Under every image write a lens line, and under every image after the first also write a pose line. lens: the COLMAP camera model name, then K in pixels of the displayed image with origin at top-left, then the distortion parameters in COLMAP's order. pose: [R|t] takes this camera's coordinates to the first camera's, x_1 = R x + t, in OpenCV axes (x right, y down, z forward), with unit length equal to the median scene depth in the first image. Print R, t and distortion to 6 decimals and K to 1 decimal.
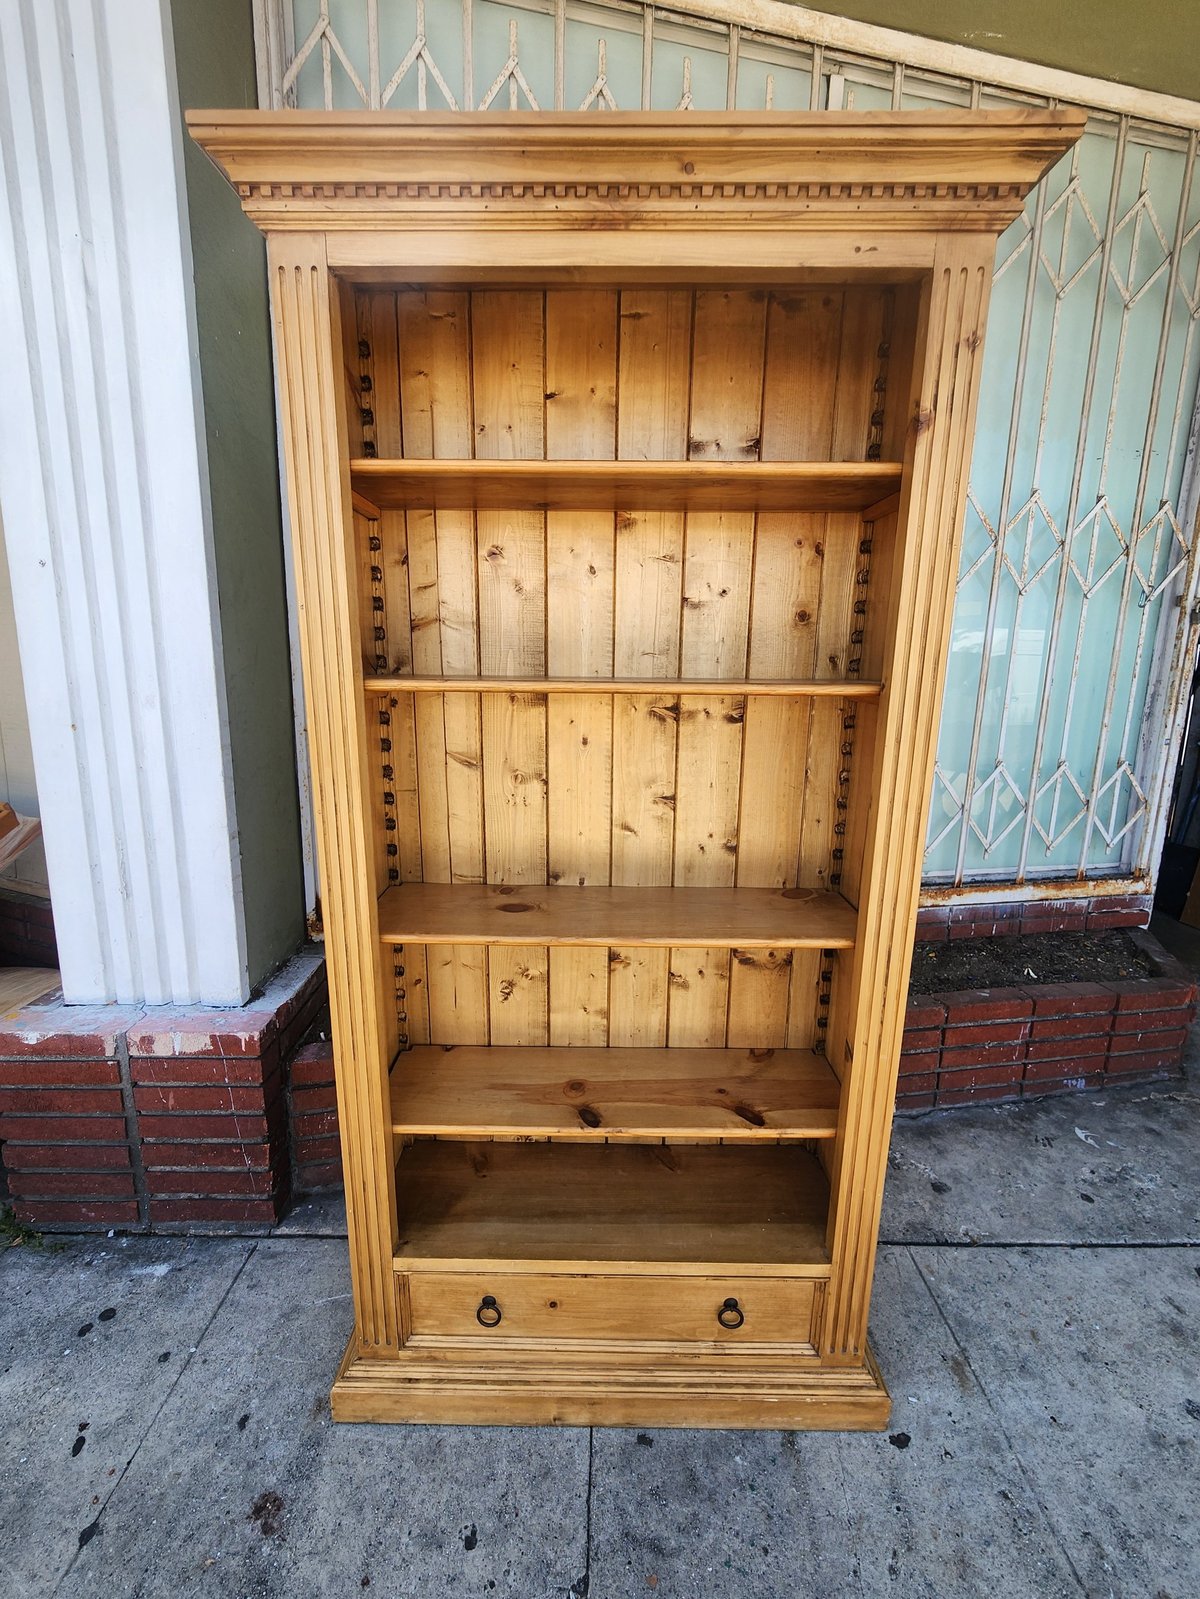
lens RADIAL K [[652.6, 0, 593.6], [0, 652.6, 794.4], [0, 0, 1]] dist [-0.000751, -0.001345]
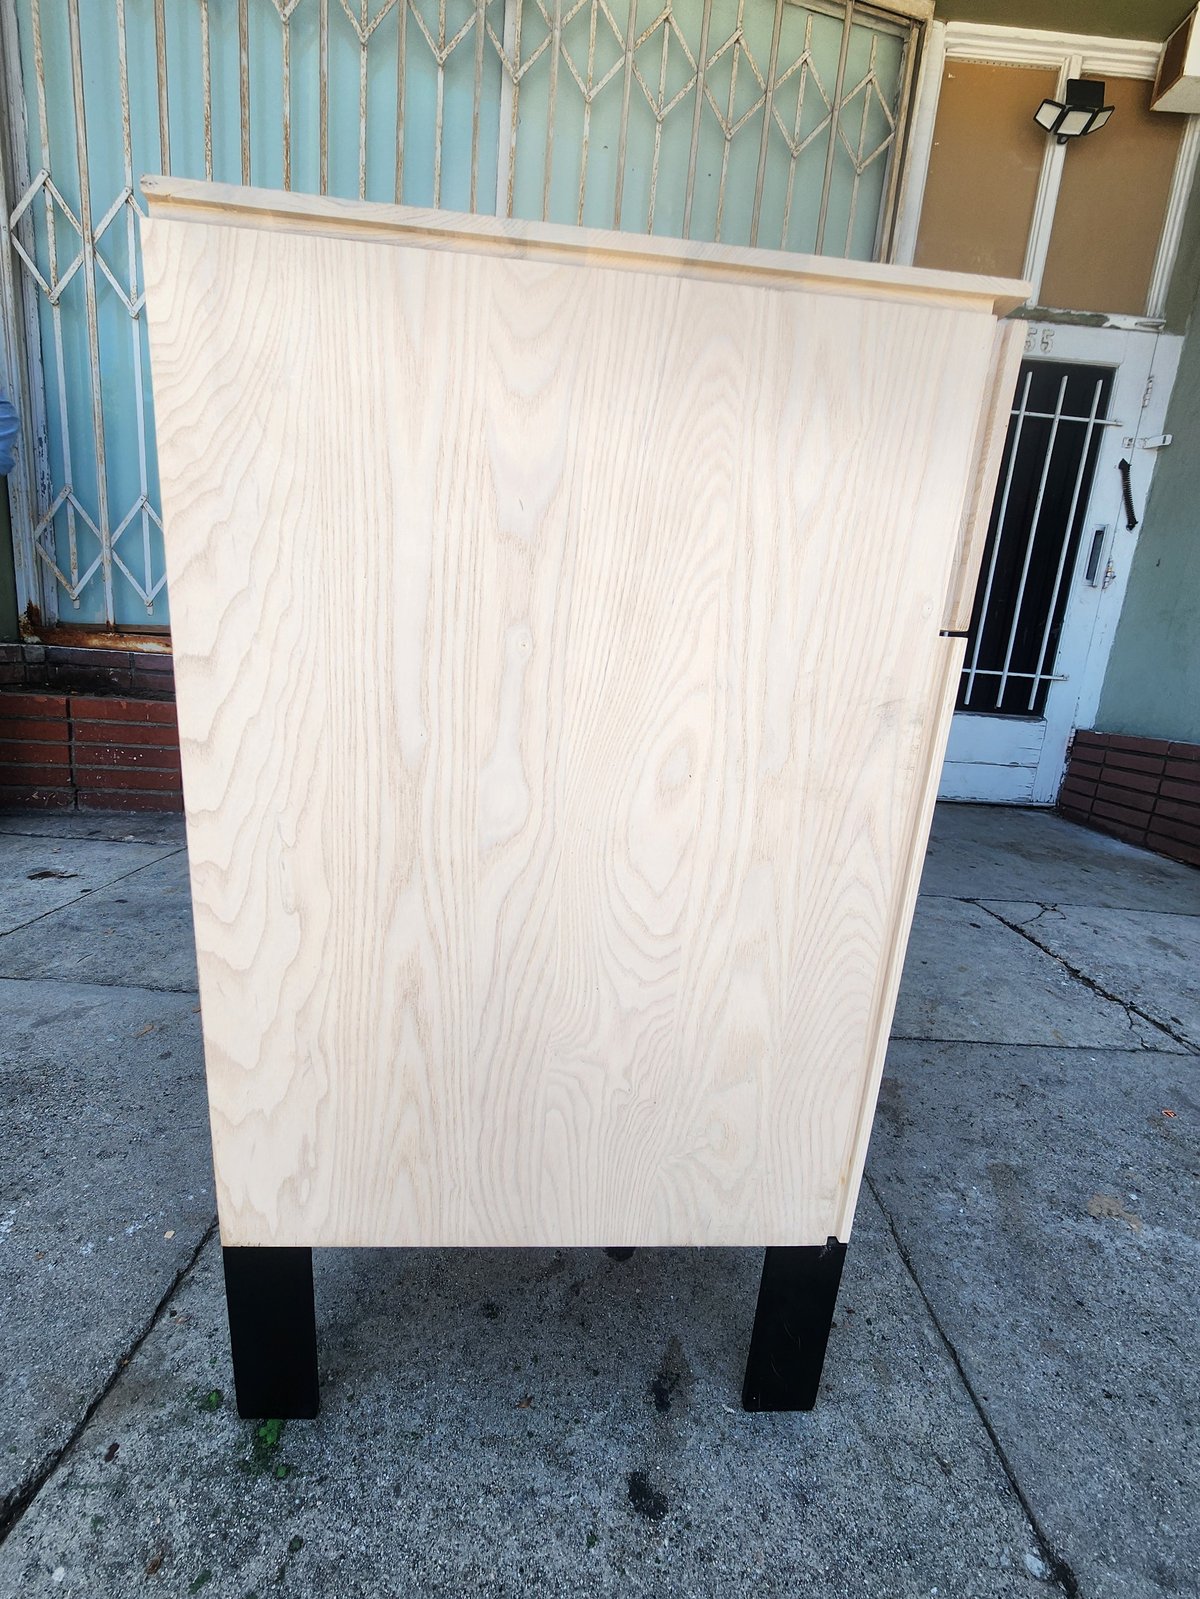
lens RADIAL K [[652.6, 0, 592.2], [0, 652.6, 793.9], [0, 0, 1]] dist [-0.000751, -0.001345]
pose [[0.998083, 0.059622, 0.016613, 0.763912], [-0.059896, 0.998068, 0.016530, 0.554219], [-0.015596, -0.017494, 0.999725, -0.232570]]
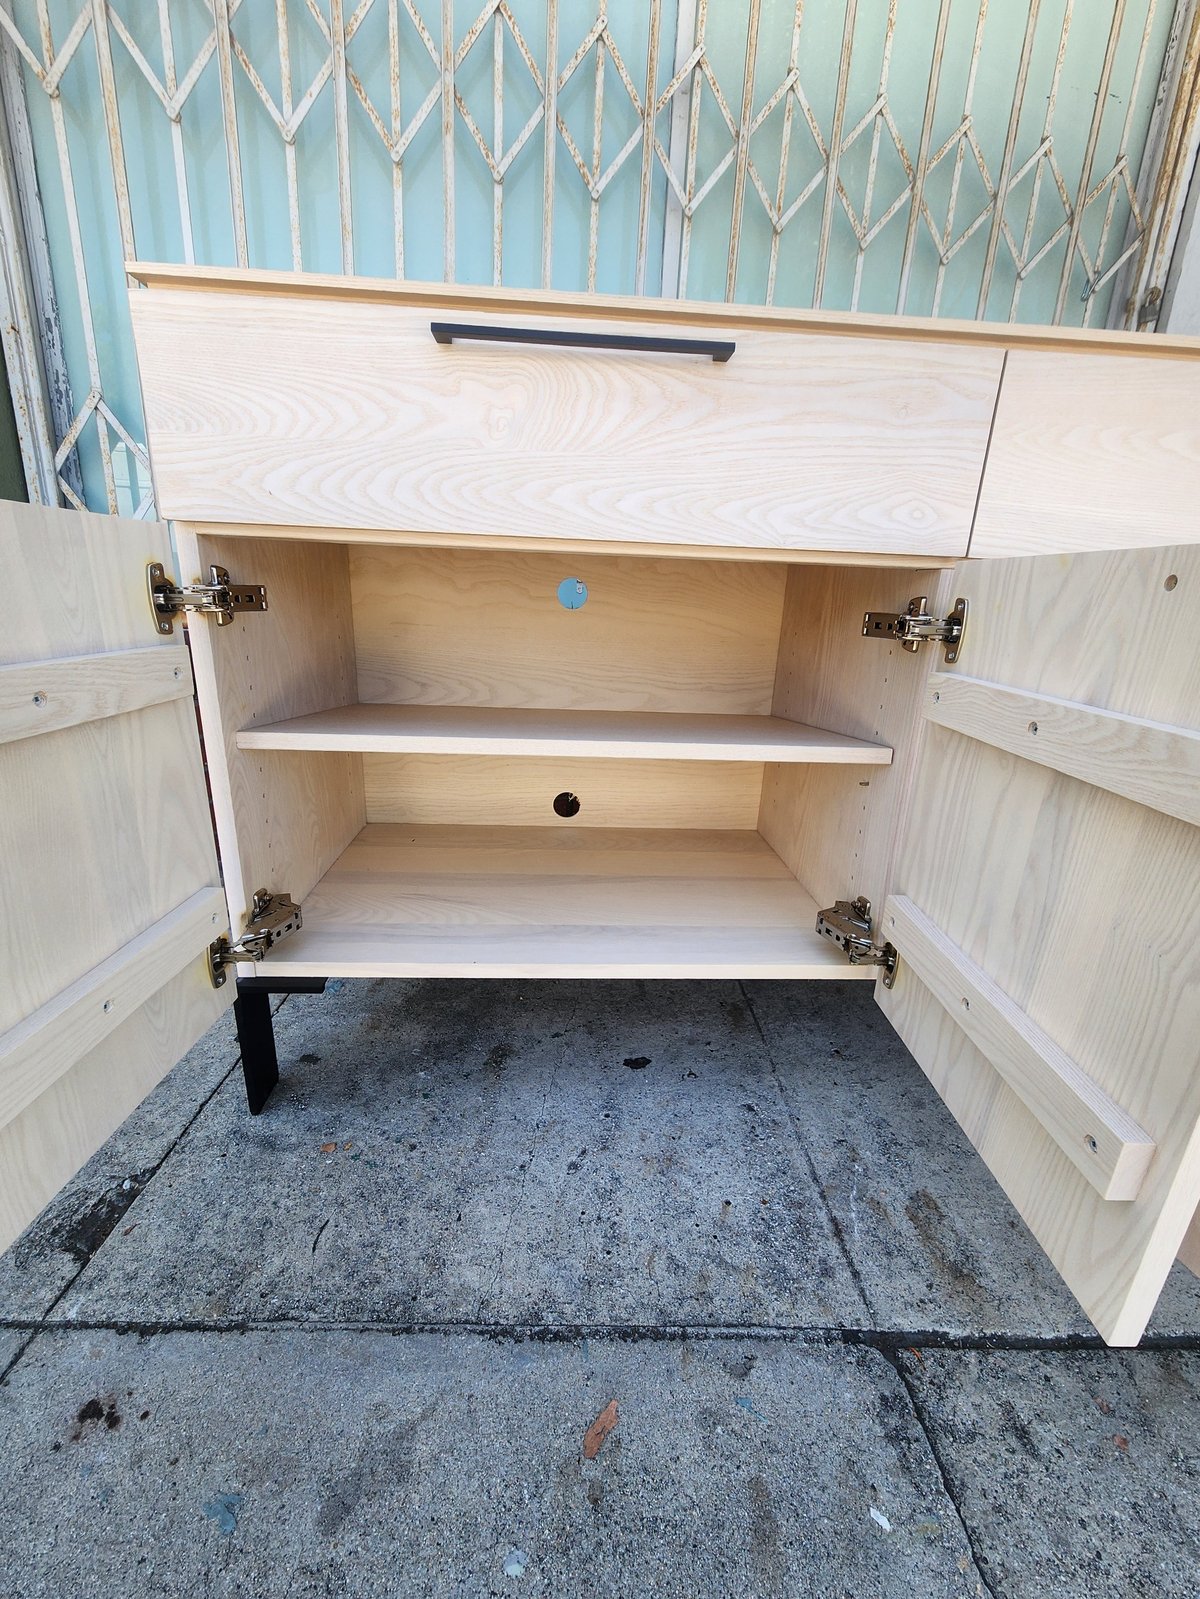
lens RADIAL K [[652.6, 0, 589.8], [0, 652.6, 793.6], [0, 0, 1]] dist [-0.000751, -0.001345]
pose [[0.999393, 0.019291, 0.029008, 0.303592], [-0.021877, 0.995552, 0.091636, 0.468869], [-0.027111, -0.092215, 0.995370, 0.190185]]
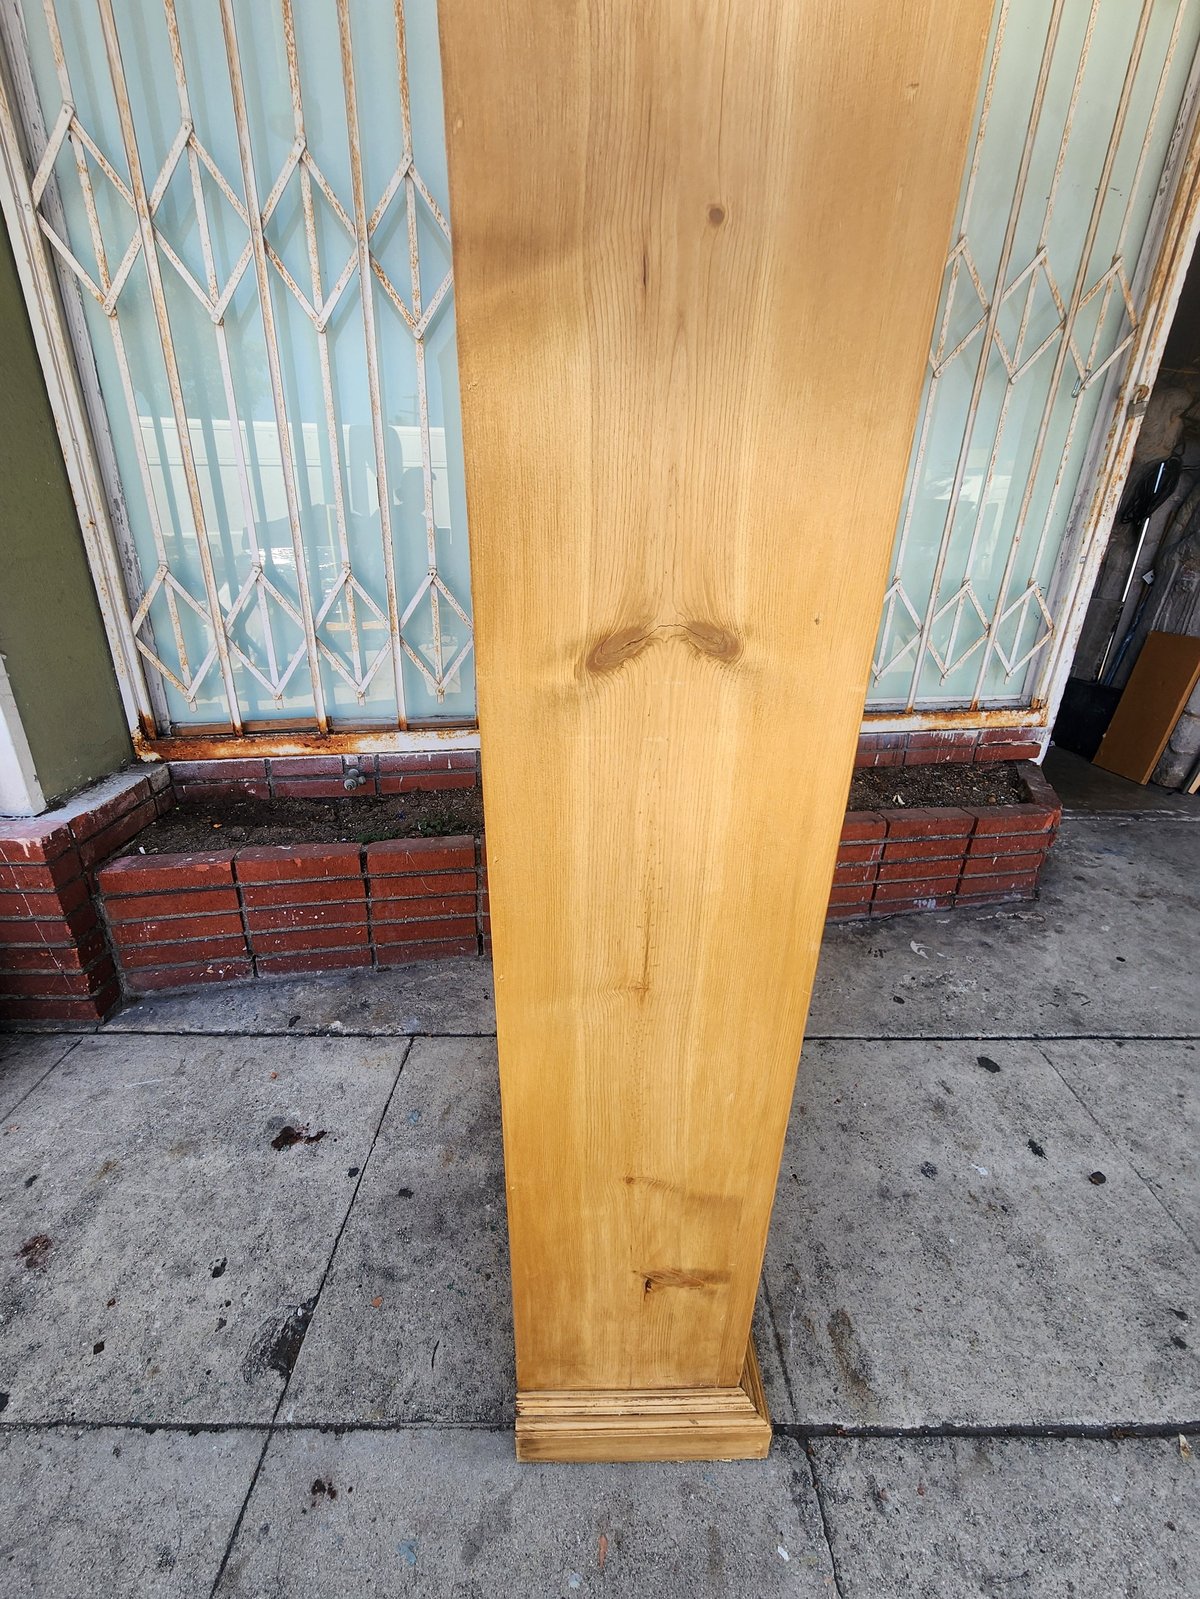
lens RADIAL K [[652.6, 0, 591.9], [0, 652.6, 793.3], [0, 0, 1]] dist [-0.000751, -0.001345]
pose [[0.999915, 0.001900, 0.012885, 0.291123], [-0.004466, 0.979347, 0.202137, 0.101093], [-0.012234, -0.202177, 0.979273, 0.061451]]
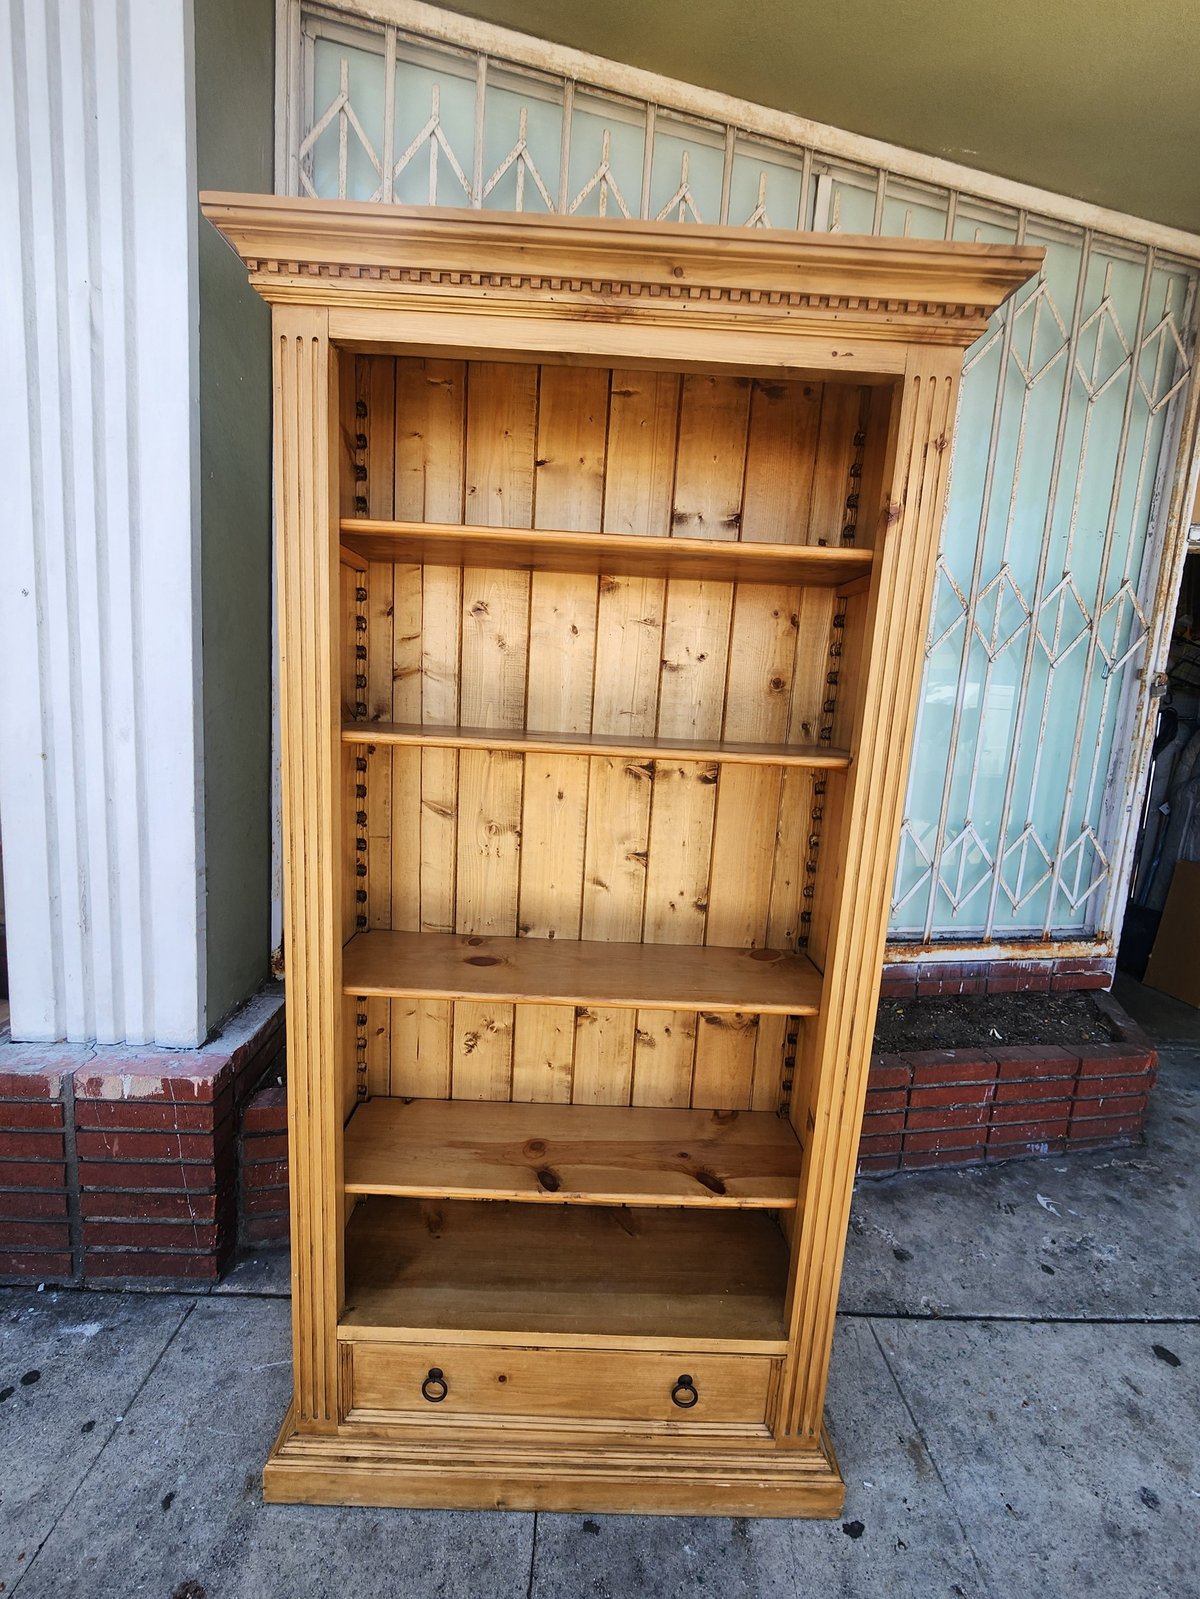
lens RADIAL K [[652.6, 0, 593.5], [0, 652.6, 794.9], [0, 0, 1]] dist [-0.000751, -0.001345]
pose [[0.998714, 0.041707, 0.028831, 0.007177], [-0.040232, 0.997940, -0.049977, -0.028866], [-0.030856, 0.048753, 0.998334, -0.007059]]
